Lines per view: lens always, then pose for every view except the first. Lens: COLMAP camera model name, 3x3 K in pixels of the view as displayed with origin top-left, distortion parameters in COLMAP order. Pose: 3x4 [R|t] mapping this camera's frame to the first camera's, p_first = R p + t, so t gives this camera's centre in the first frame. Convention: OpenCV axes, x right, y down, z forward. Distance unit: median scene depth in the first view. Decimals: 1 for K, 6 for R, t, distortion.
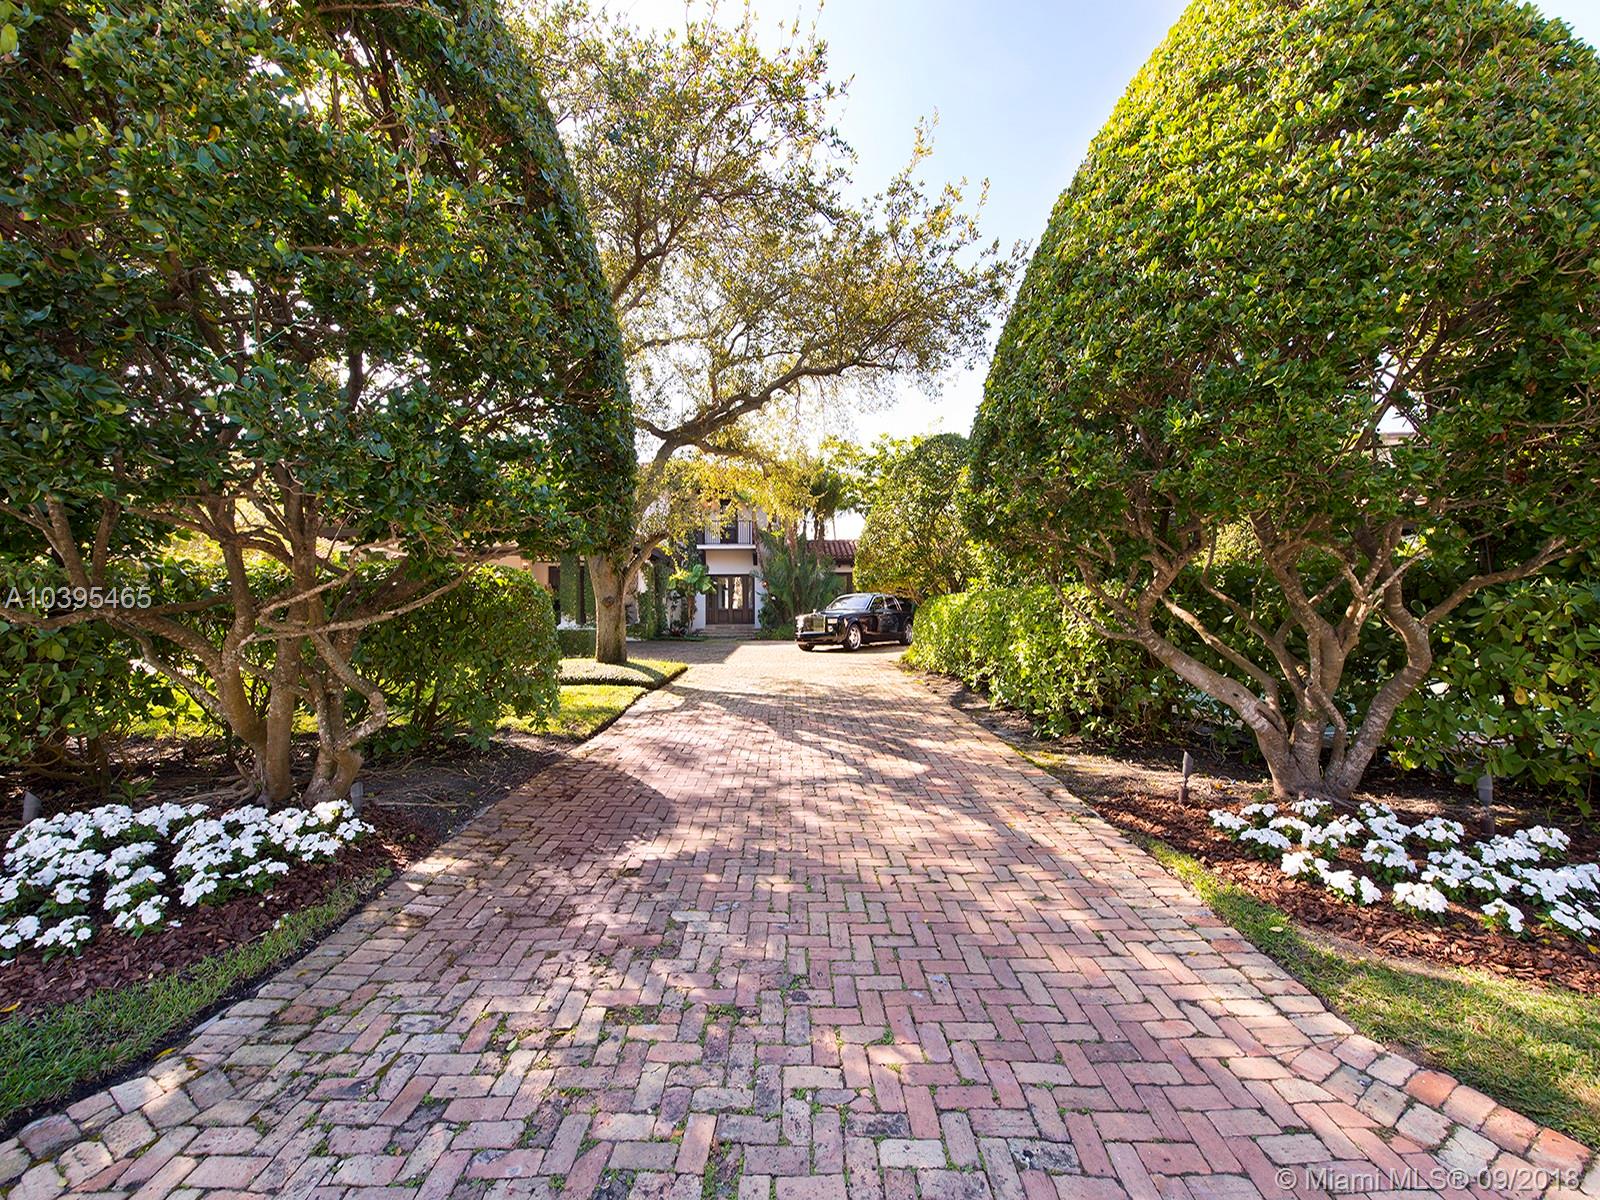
lens RADIAL K [[643.9, 0, 797.4], [0, 643.9, 609.6], [0, 0, 1]] dist [0.013962, -0.002944]
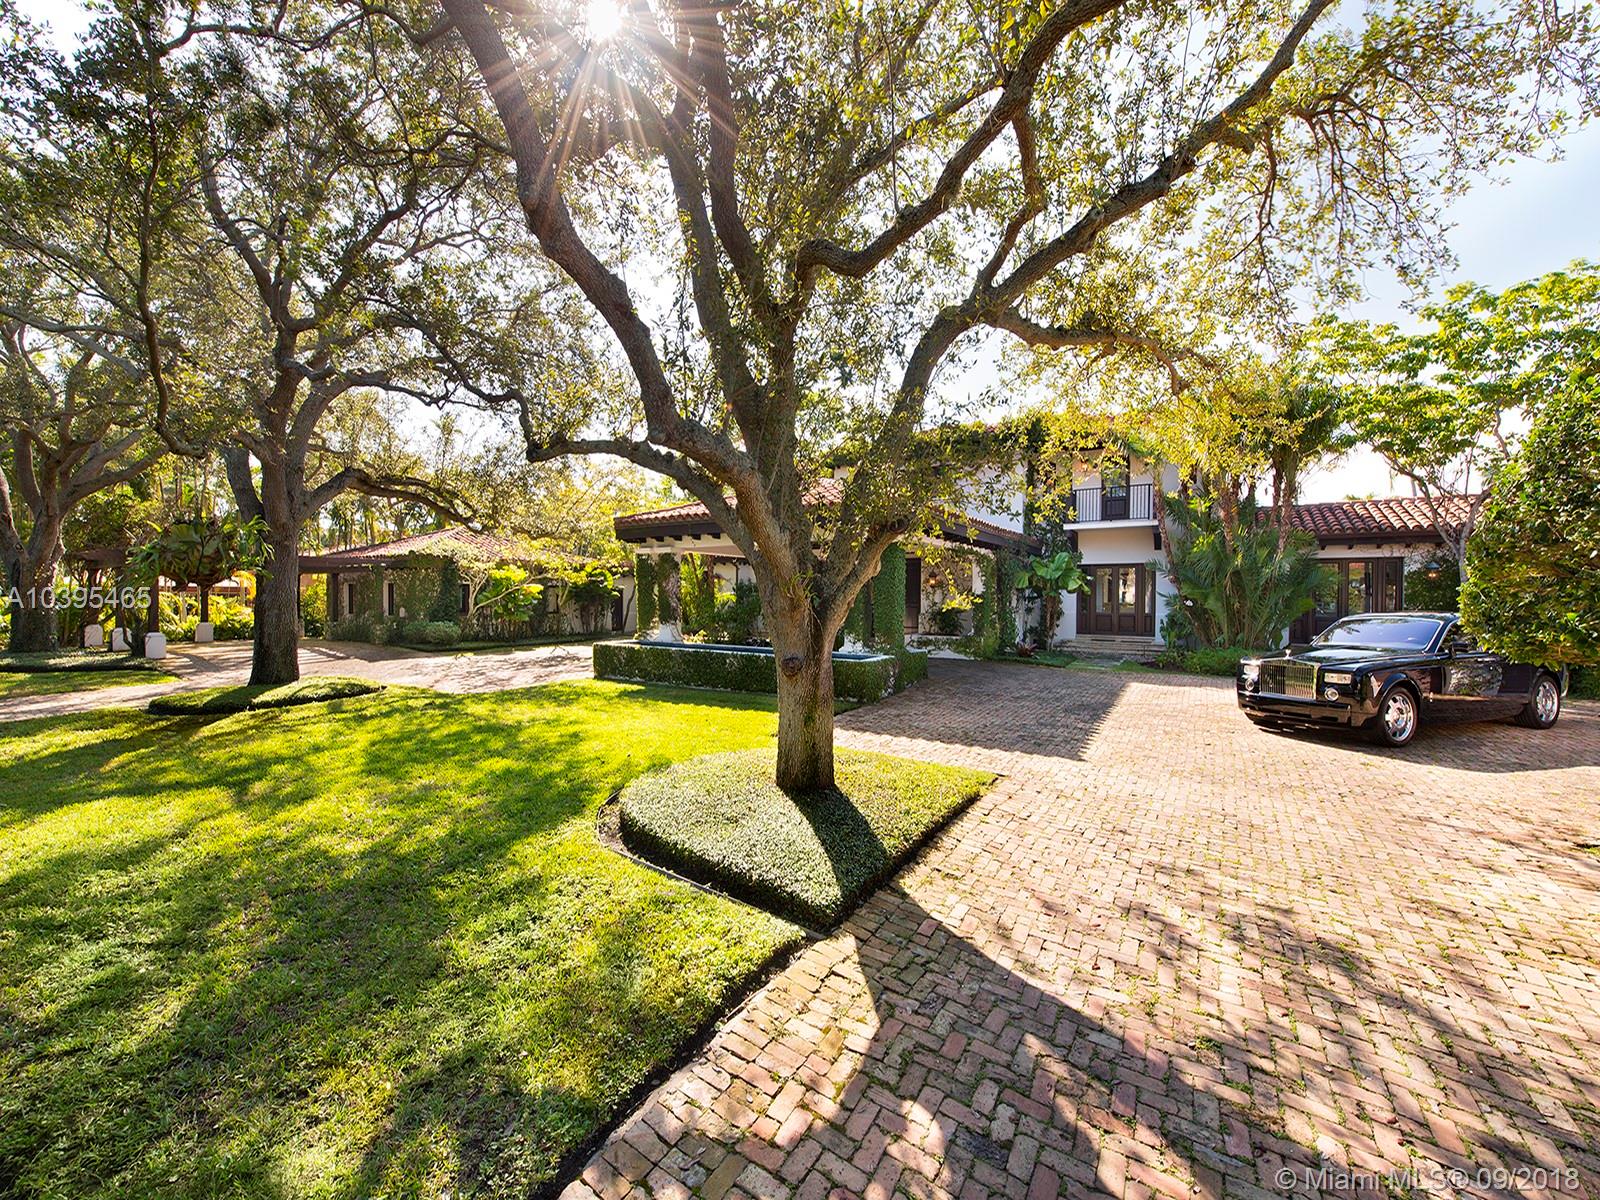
lens RADIAL K [[643.9, 0, 787.2], [0, 643.9, 597.6], [0, 0, 1]] dist [0.013962, -0.002944]
pose [[0.830722, 0.015903, -0.556461, -0.011538], [-0.007977, 0.999829, 0.016665, -0.031323], [0.556631, -0.009405, 0.830707, 0.256830]]
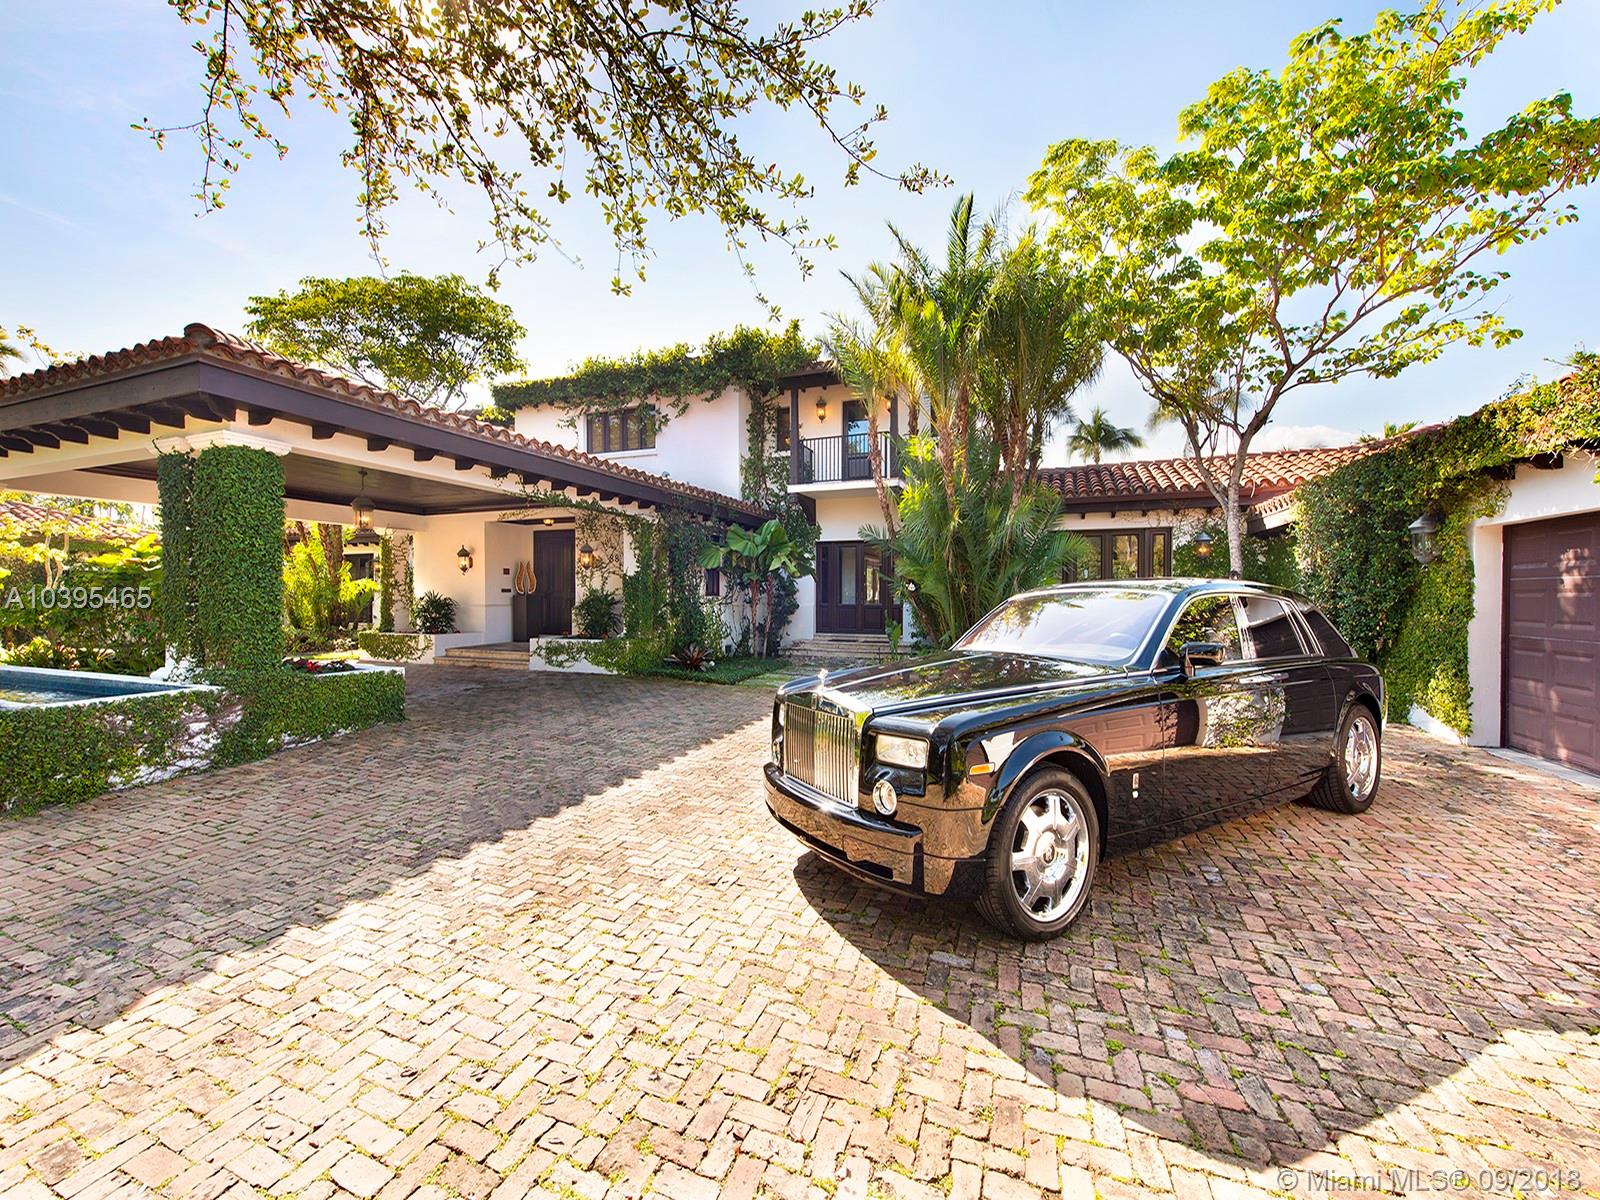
lens RADIAL K [[643.9, 0, 793.1], [0, 643.9, 599.3], [0, 0, 1]] dist [0.013962, -0.002944]
pose [[0.922243, 0.011645, -0.386434, 0.062940], [-0.005604, 0.999844, 0.016757, -0.016121], [0.386569, -0.013288, 0.922165, 0.567641]]
